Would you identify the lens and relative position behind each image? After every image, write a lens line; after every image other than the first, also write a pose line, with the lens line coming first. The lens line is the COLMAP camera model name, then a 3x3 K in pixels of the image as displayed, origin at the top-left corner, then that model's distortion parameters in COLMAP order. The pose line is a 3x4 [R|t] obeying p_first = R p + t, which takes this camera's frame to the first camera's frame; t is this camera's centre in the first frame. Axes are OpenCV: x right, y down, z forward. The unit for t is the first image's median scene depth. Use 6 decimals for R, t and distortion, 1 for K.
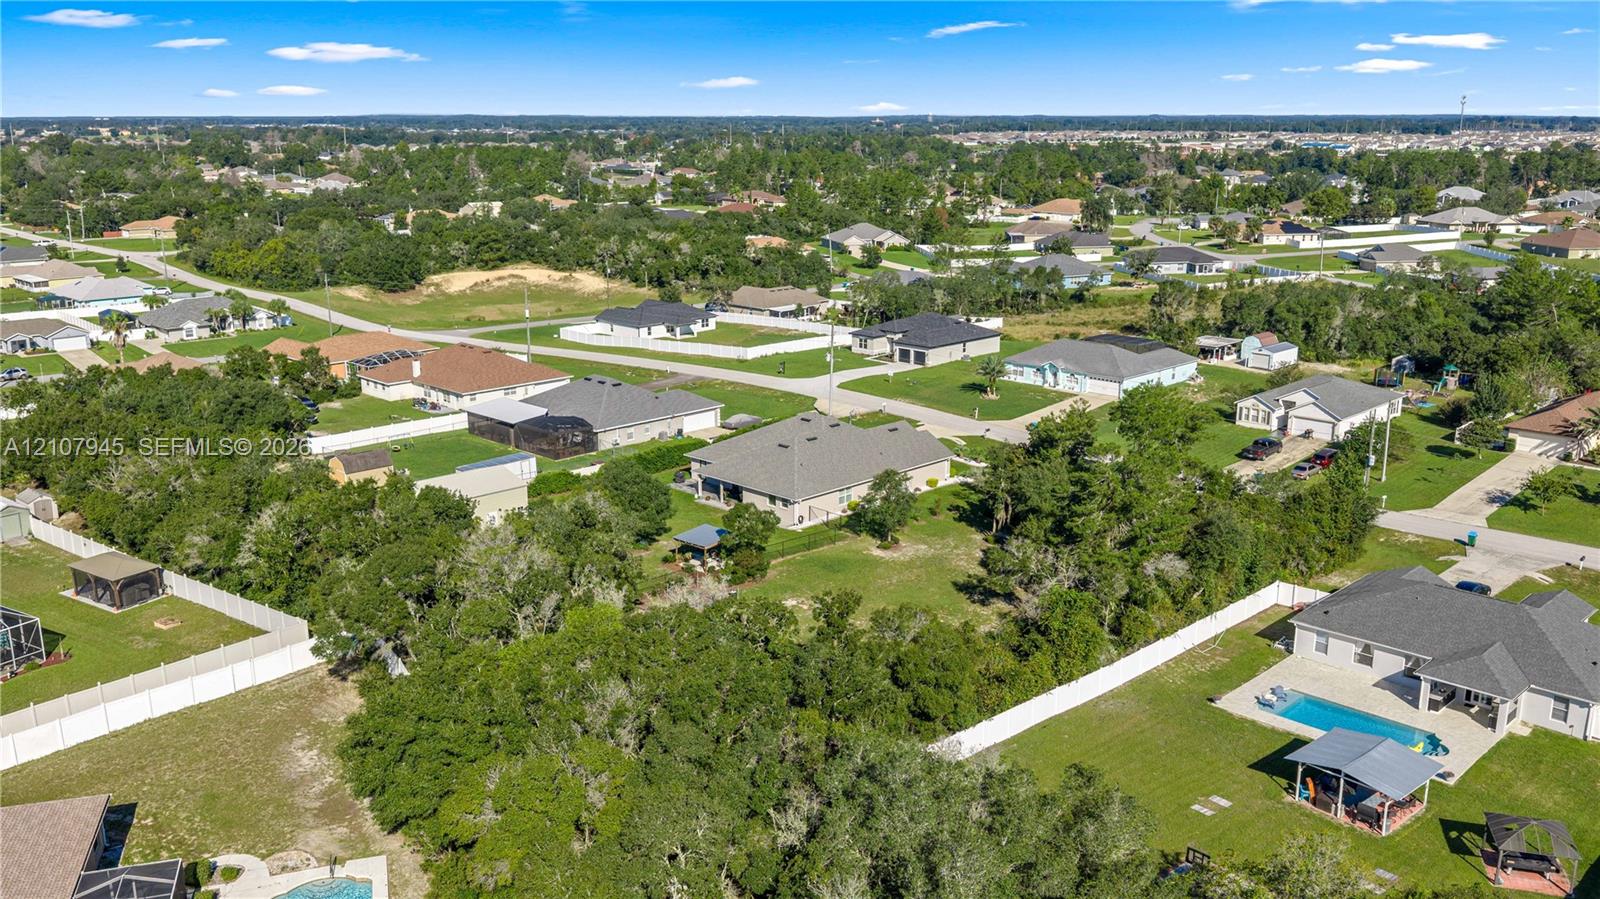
lens RADIAL K [[1329.8, 0, 802.3], [0, 1329.8, 447.7], [0, 0, 1]] dist [0.009347, 0.000531]
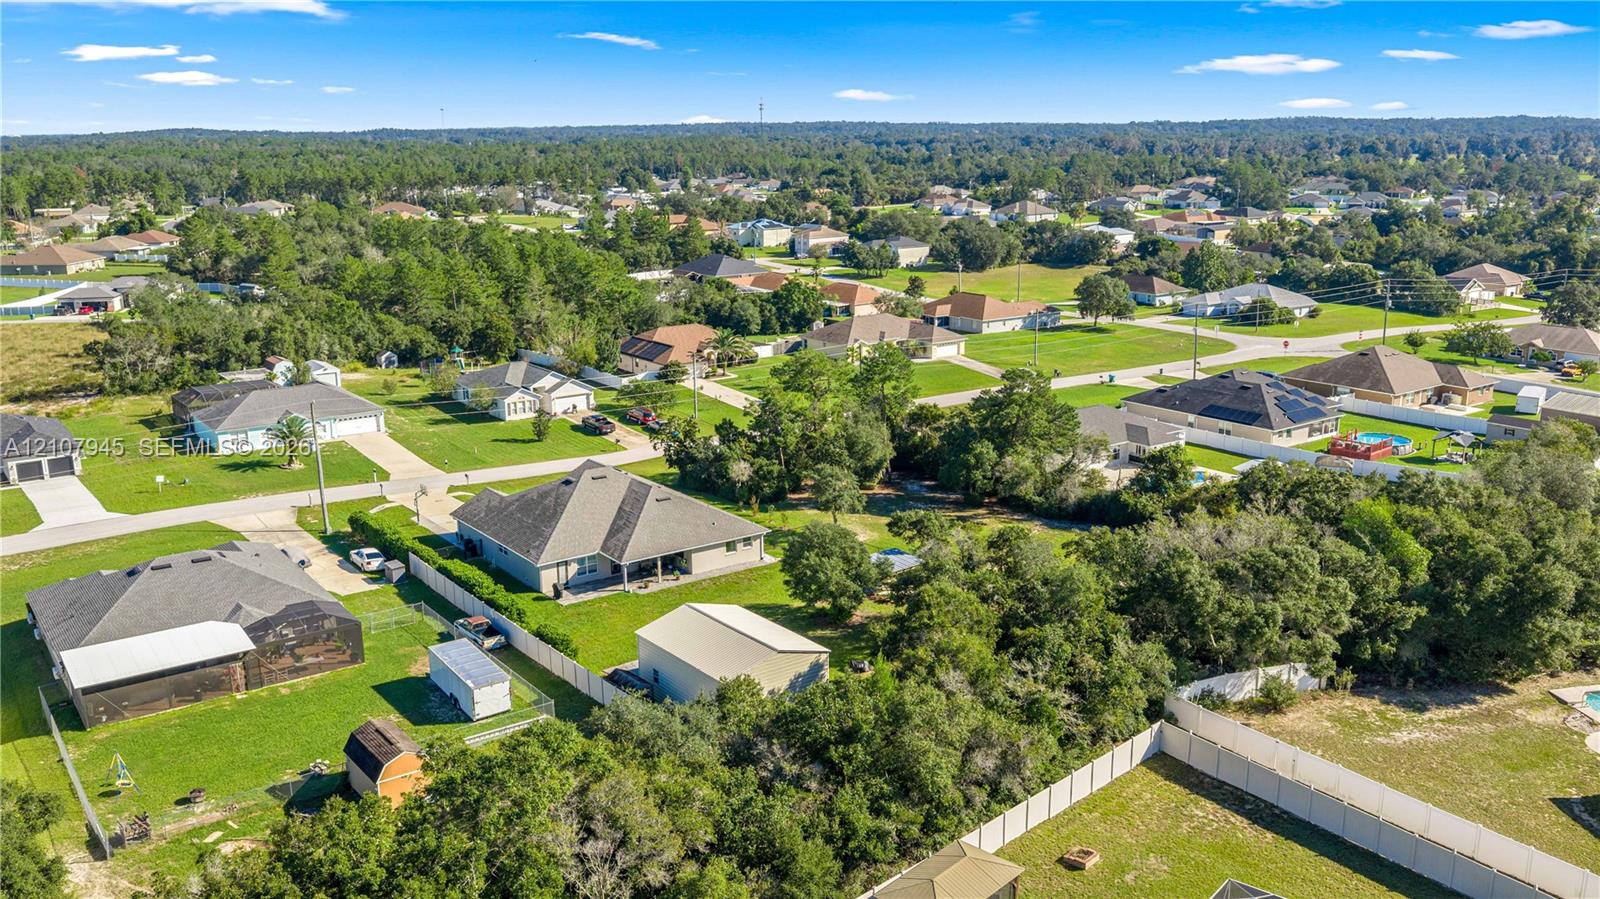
lens RADIAL K [[1329.8, 0, 802.2], [0, 1329.8, 451.5], [0, 0, 1]] dist [0.009347, 0.000531]
pose [[0.162267, -0.231921, 0.959105, -0.937641], [0.241253, 0.951812, 0.189341, -0.196641], [-0.956800, 0.200663, 0.210400, 0.791857]]
